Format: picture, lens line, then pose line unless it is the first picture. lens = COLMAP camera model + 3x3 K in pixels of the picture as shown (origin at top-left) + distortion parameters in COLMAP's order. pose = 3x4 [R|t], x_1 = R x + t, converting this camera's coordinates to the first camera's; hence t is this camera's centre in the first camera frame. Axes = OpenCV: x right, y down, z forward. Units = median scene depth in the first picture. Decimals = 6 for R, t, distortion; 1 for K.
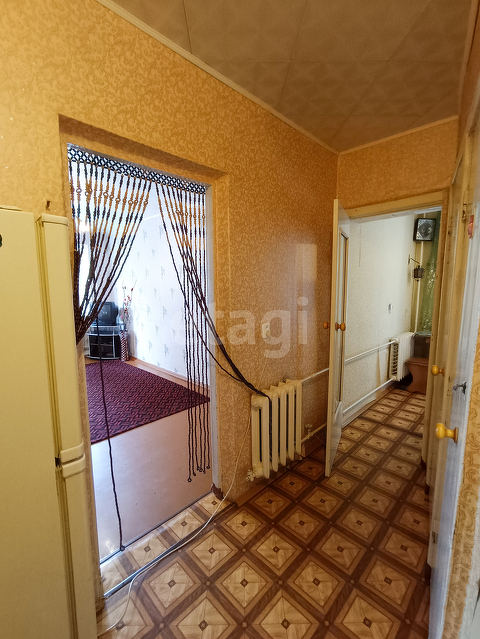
lens RADIAL K [[295.4, 0, 235.0], [0, 295.4, 321.9], [0, 0, 1]] dist [-0.009985, -0.000391]
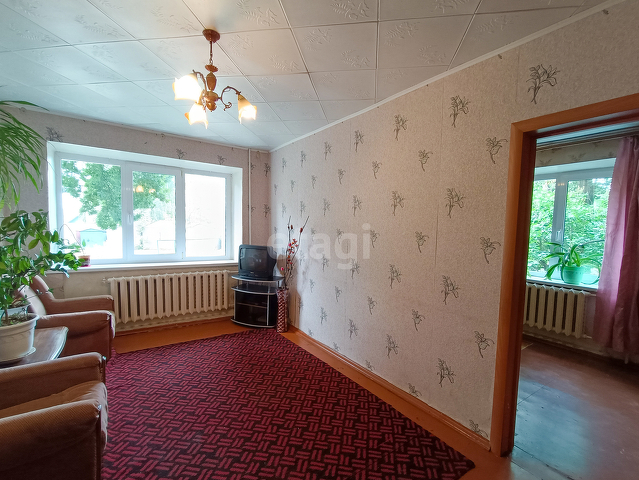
lens RADIAL K [[295.4, 0, 322.9], [0, 295.4, 241.7], [0, 0, 1]] dist [-0.009985, -0.000391]
pose [[0.985580, 0.039575, -0.164515, -0.172245], [-0.054053, 0.994958, -0.084485, -0.026988], [0.160342, 0.092160, 0.982750, 0.311843]]
